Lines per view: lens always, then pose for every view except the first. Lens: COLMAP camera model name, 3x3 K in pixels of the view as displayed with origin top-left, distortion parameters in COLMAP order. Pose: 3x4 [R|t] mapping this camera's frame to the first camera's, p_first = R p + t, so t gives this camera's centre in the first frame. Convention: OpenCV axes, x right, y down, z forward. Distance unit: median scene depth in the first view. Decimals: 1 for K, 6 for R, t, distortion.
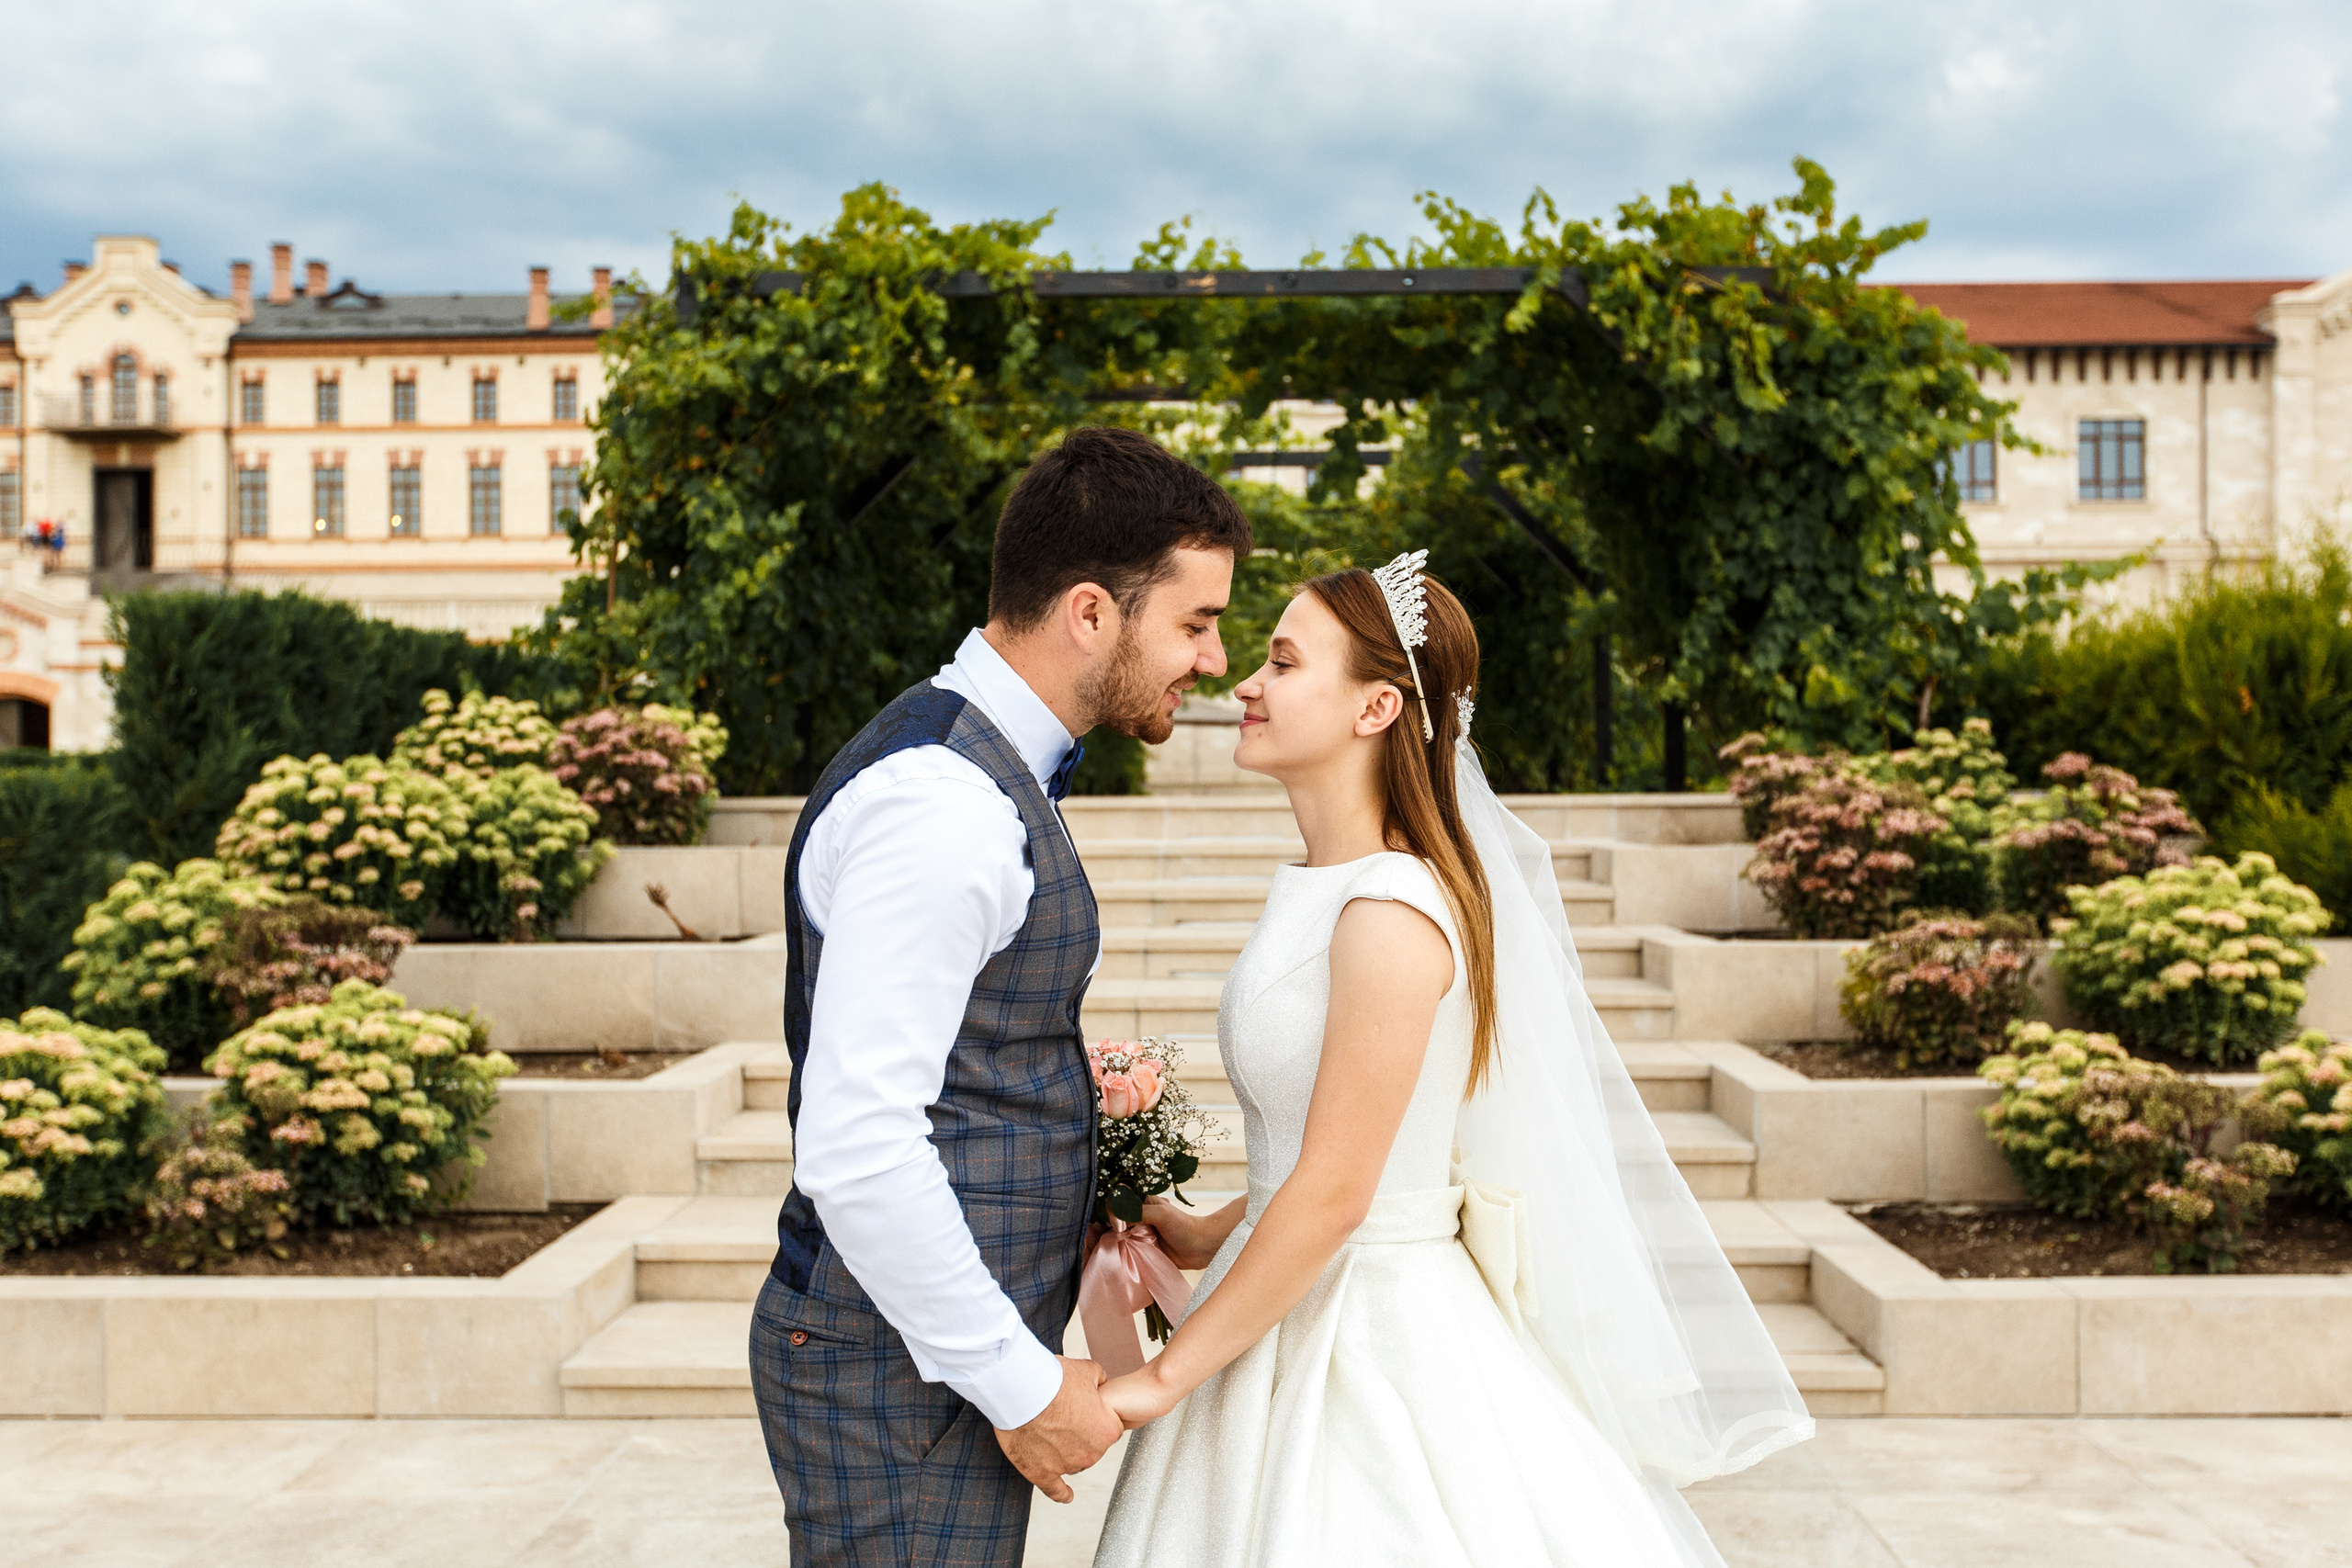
lens RADIAL K [[2457.8, 0, 1211.1], [0, 2457.8, 782.7], [0, 0, 1]] dist [0.002431, -0.001101]
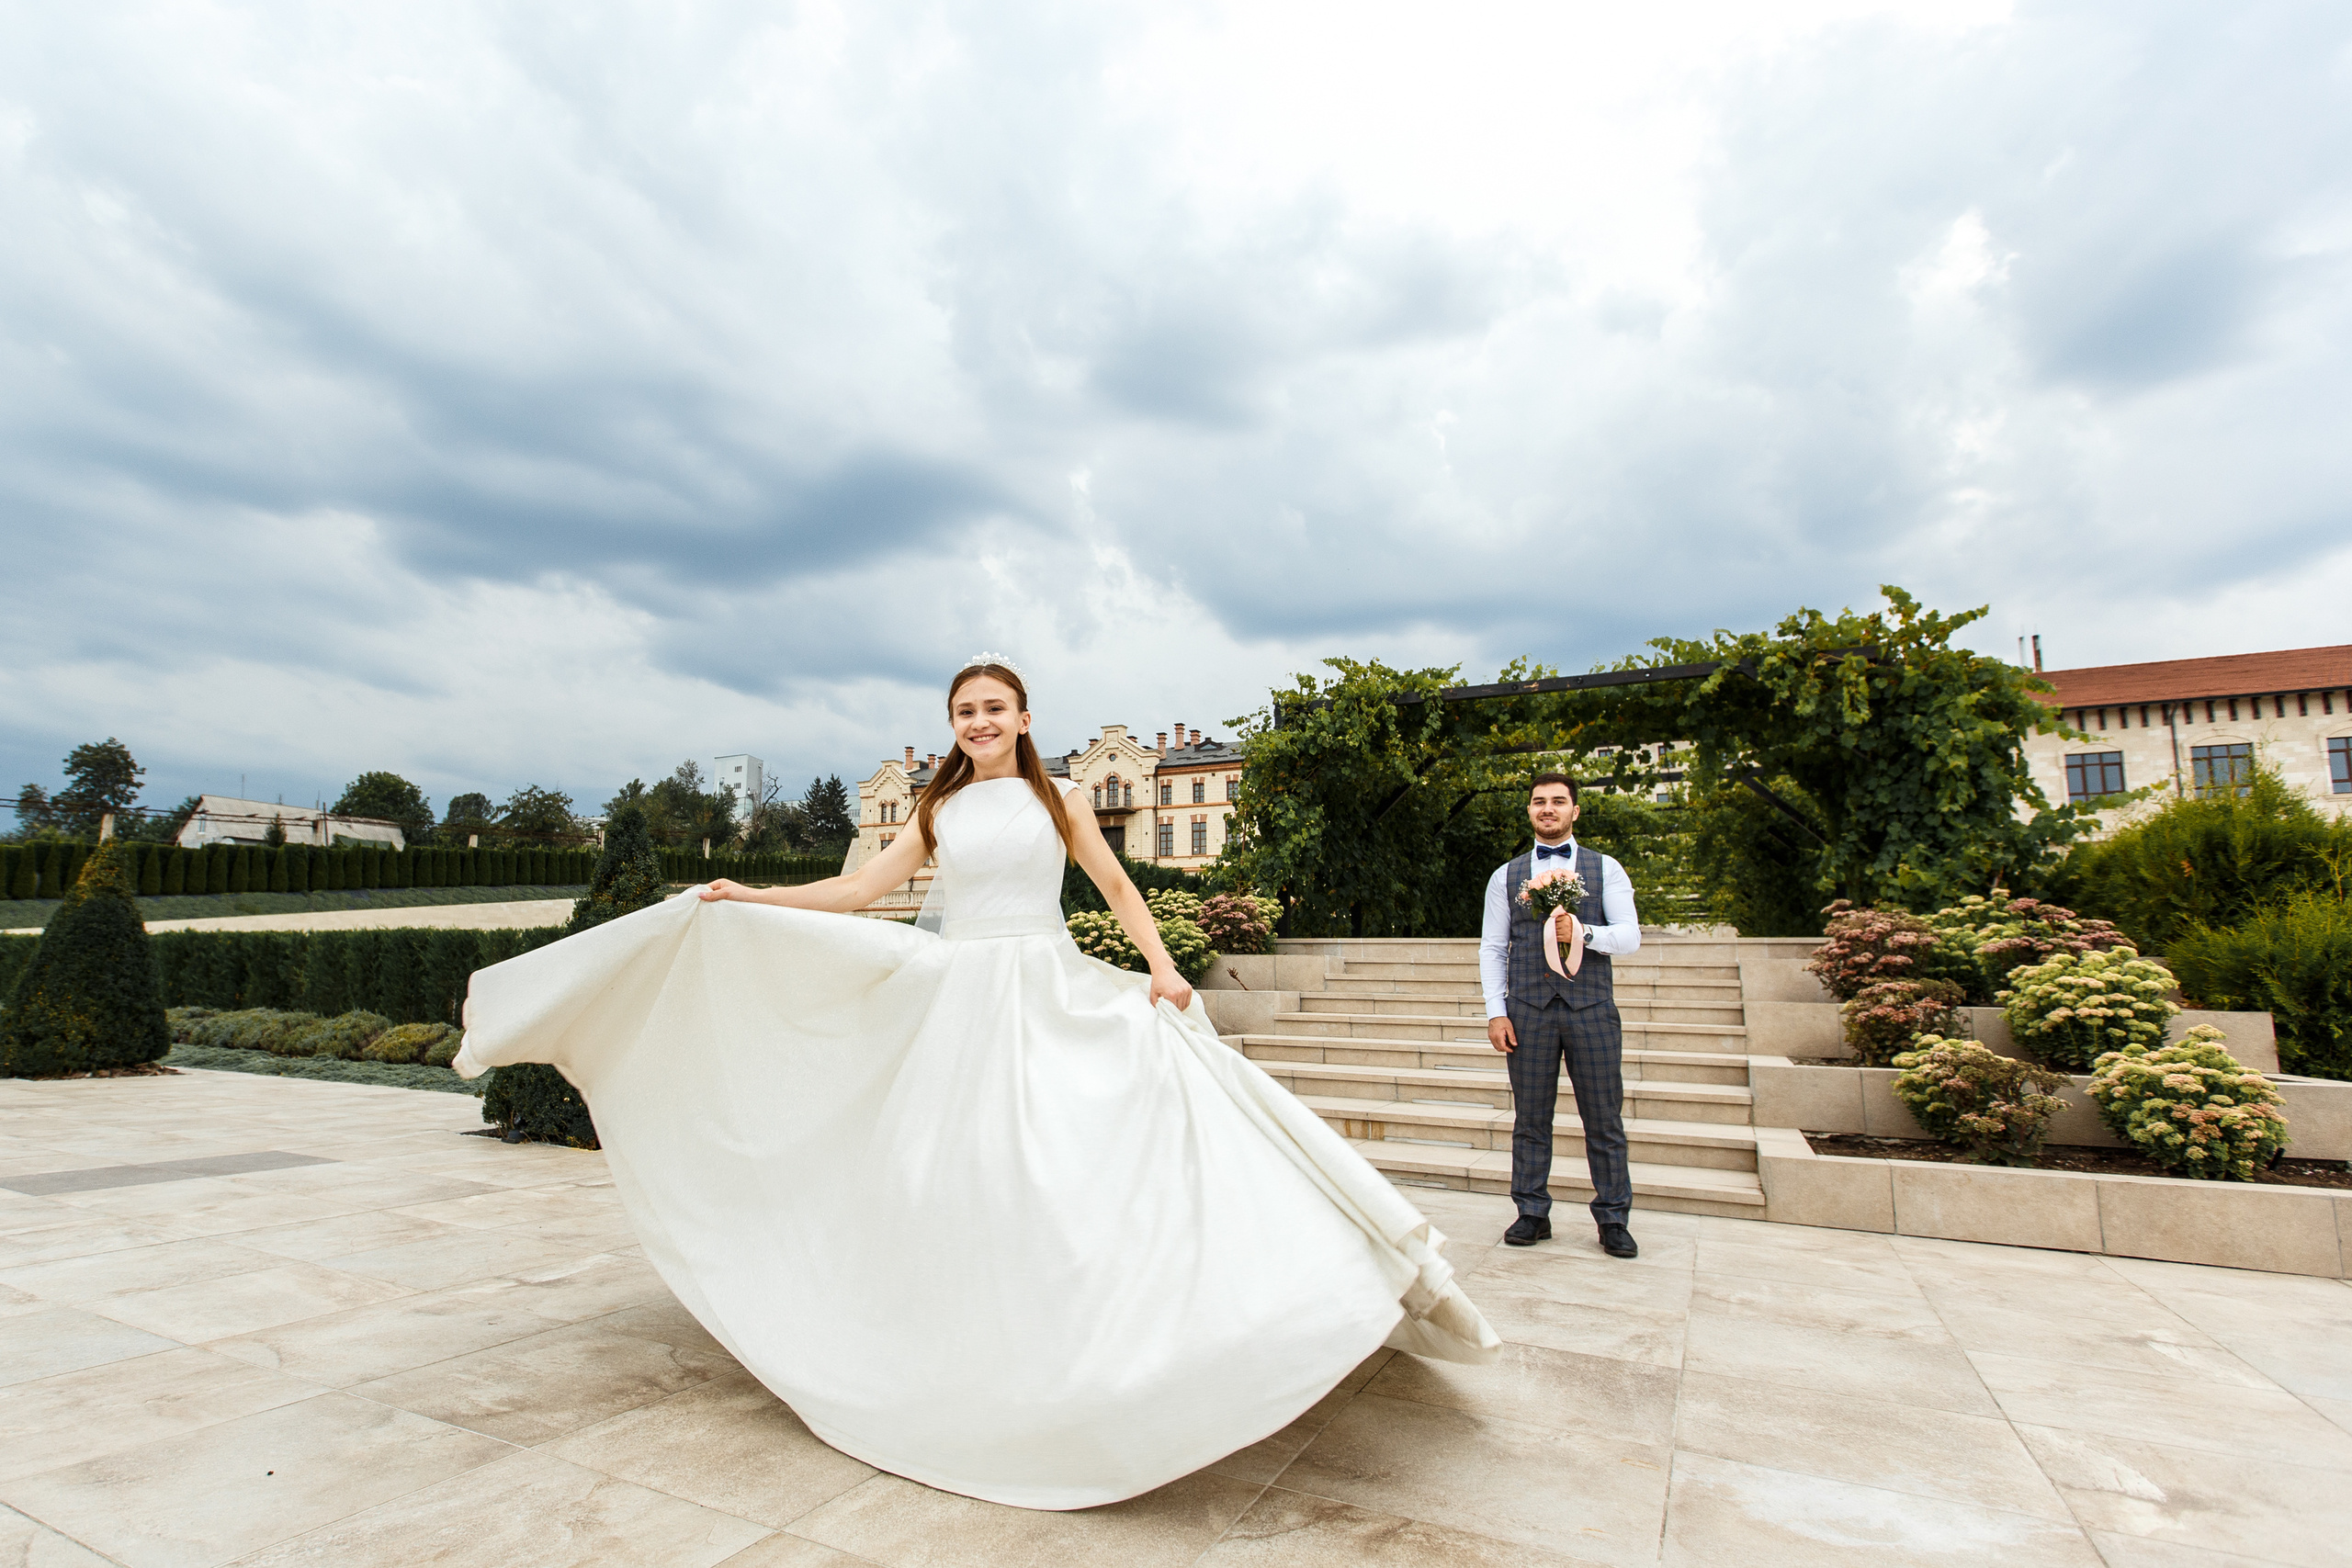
lens RADIAL K [[1212.6, 0, 1006.9], [0, 1212.6, 806.7], [0, 0, 1]] dist [-0.000458, -0.000011]
pose [[0.872173, -0.049511, -0.486686, 0.106550], [-0.019125, 0.990654, -0.135054, 0.037484], [0.488823, 0.127098, 0.863075, -0.050704]]
